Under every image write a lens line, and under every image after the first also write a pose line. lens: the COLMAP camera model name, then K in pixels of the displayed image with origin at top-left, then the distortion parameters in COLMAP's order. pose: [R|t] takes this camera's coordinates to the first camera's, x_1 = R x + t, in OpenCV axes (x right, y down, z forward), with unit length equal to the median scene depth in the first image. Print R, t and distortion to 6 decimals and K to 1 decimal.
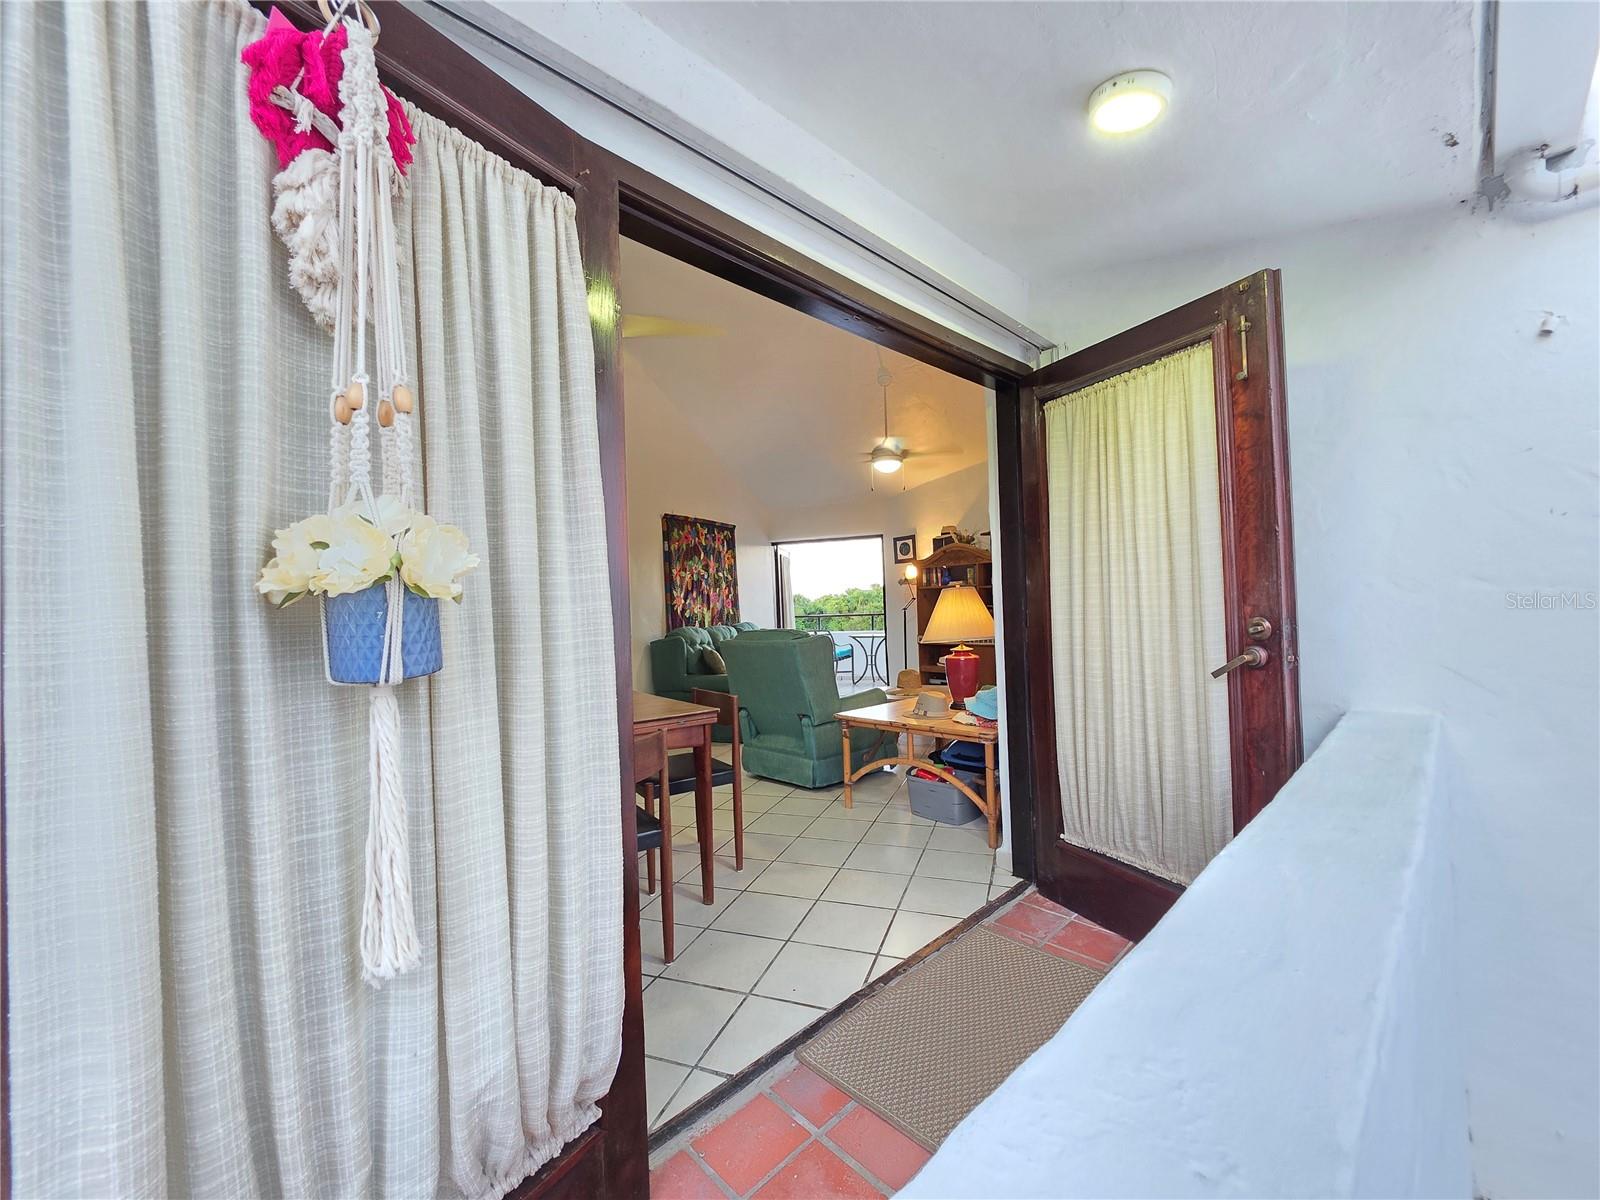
lens RADIAL K [[637.5, 0, 800.0], [0, 637.5, 600.0], [0, 0, 1]] dist [0.000172, -0.000202]
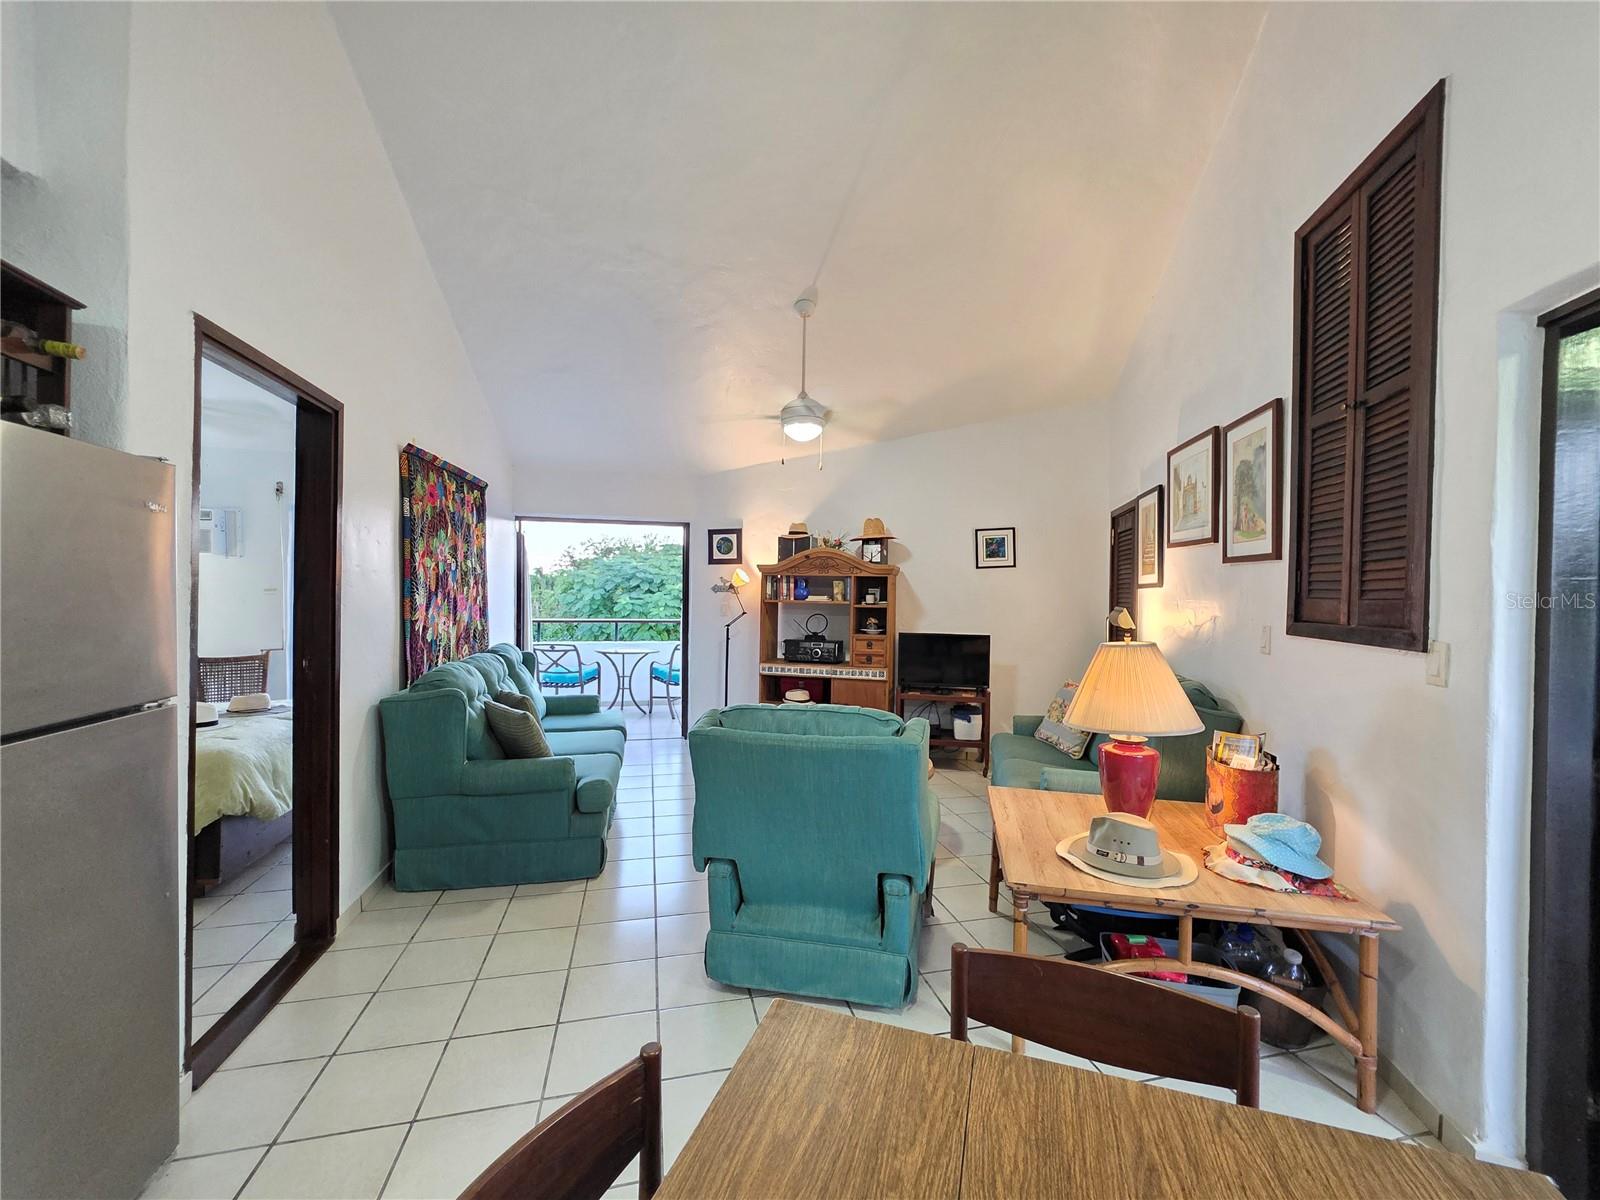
lens RADIAL K [[642.3, 0, 804.9], [0, 642.3, 601.8], [0, 0, 1]] dist [0.001992, -0.000352]
pose [[0.828497, 0.040701, 0.558513, -0.205492], [-0.052244, 0.998623, 0.004724, -0.024595], [-0.557552, -0.033093, 0.829482, 0.346471]]
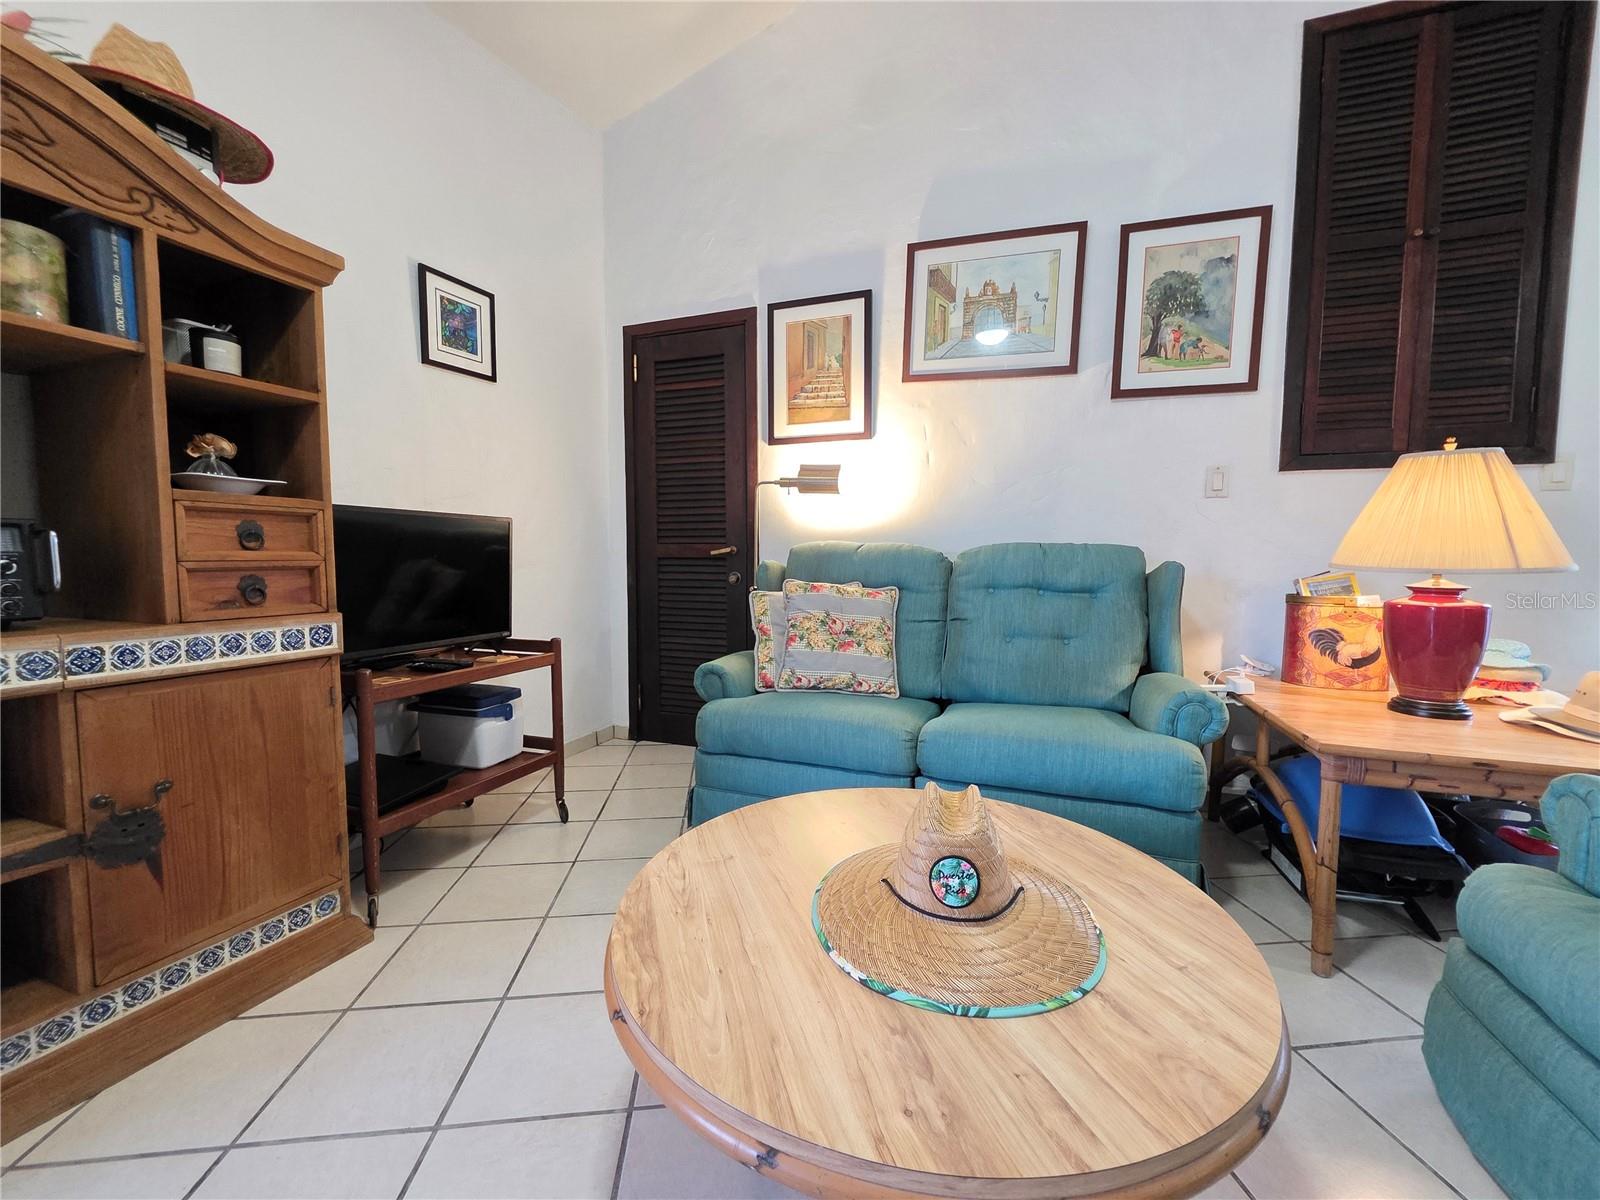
lens RADIAL K [[642.3, 0, 804.9], [0, 642.3, 601.8], [0, 0, 1]] dist [0.001992, -0.000352]
pose [[-0.450162, -0.028023, 0.892507, 0.024339], [-0.002613, 0.999544, 0.030066, 0.040322], [-0.892943, 0.011203, -0.450031, 0.864964]]
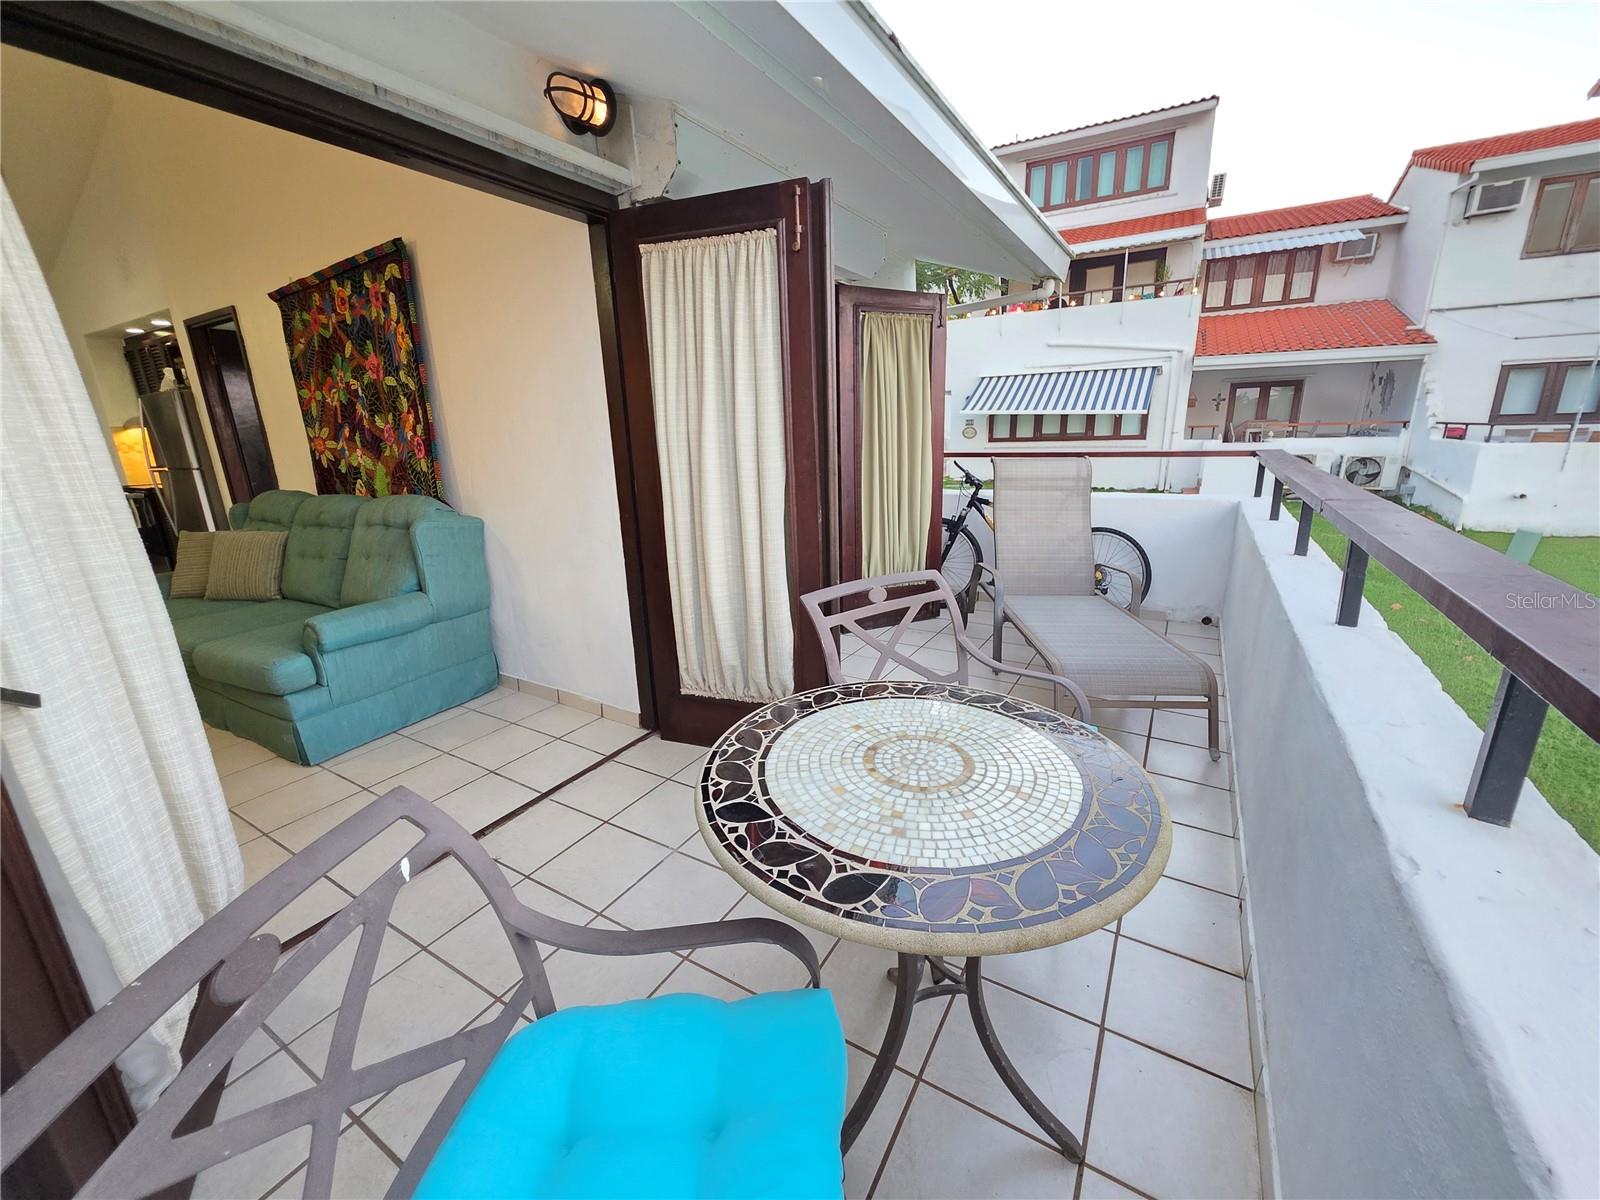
lens RADIAL K [[637.5, 0, 800.0], [0, 637.5, 600.0], [0, 0, 1]] dist [0.000172, -0.000202]
pose [[-0.193646, 0.296652, -0.935146, 0.296380], [0.054237, 0.954968, 0.291709, -0.008369], [0.979571, 0.005769, -0.201015, 1.427468]]
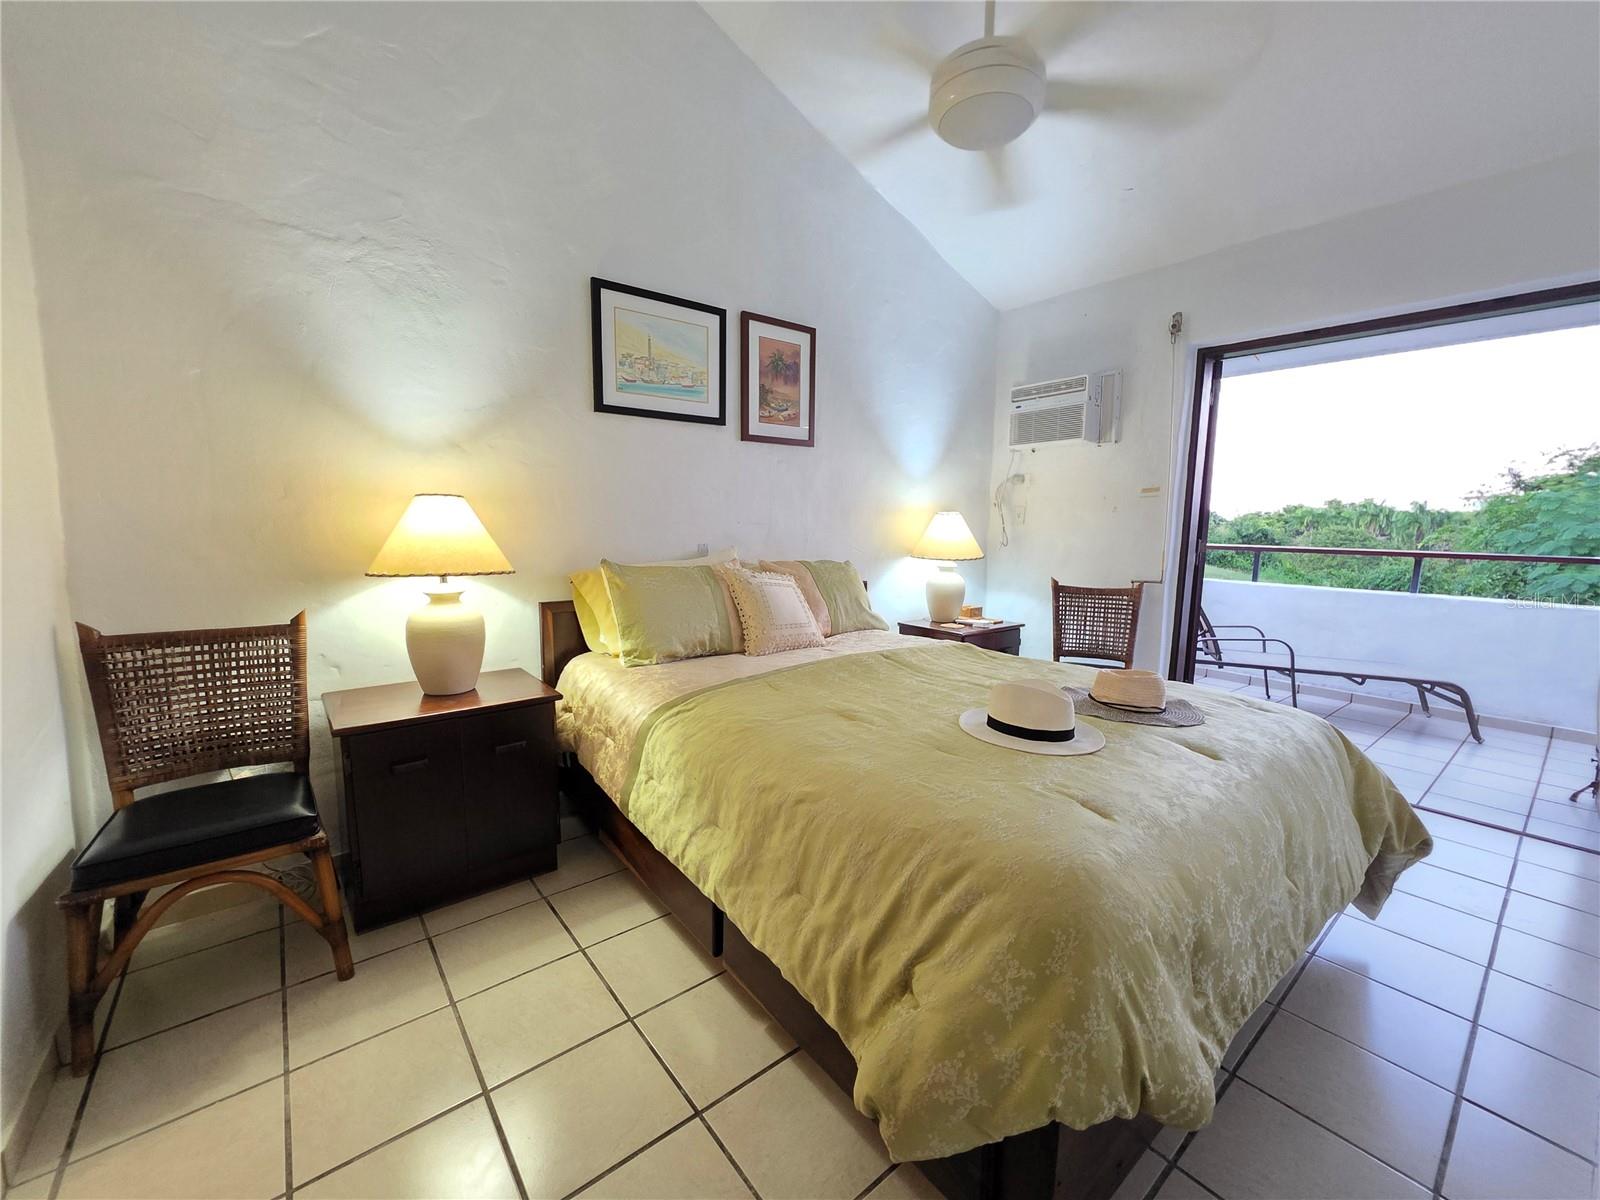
lens RADIAL K [[642.3, 0, 804.9], [0, 642.3, 601.8], [0, 0, 1]] dist [0.001992, -0.000352]
pose [[0.850683, 0.112244, -0.513557, -0.267210], [-0.037760, 0.987462, 0.153274, 0.017130], [0.524322, -0.110995, 0.844255, 0.761954]]
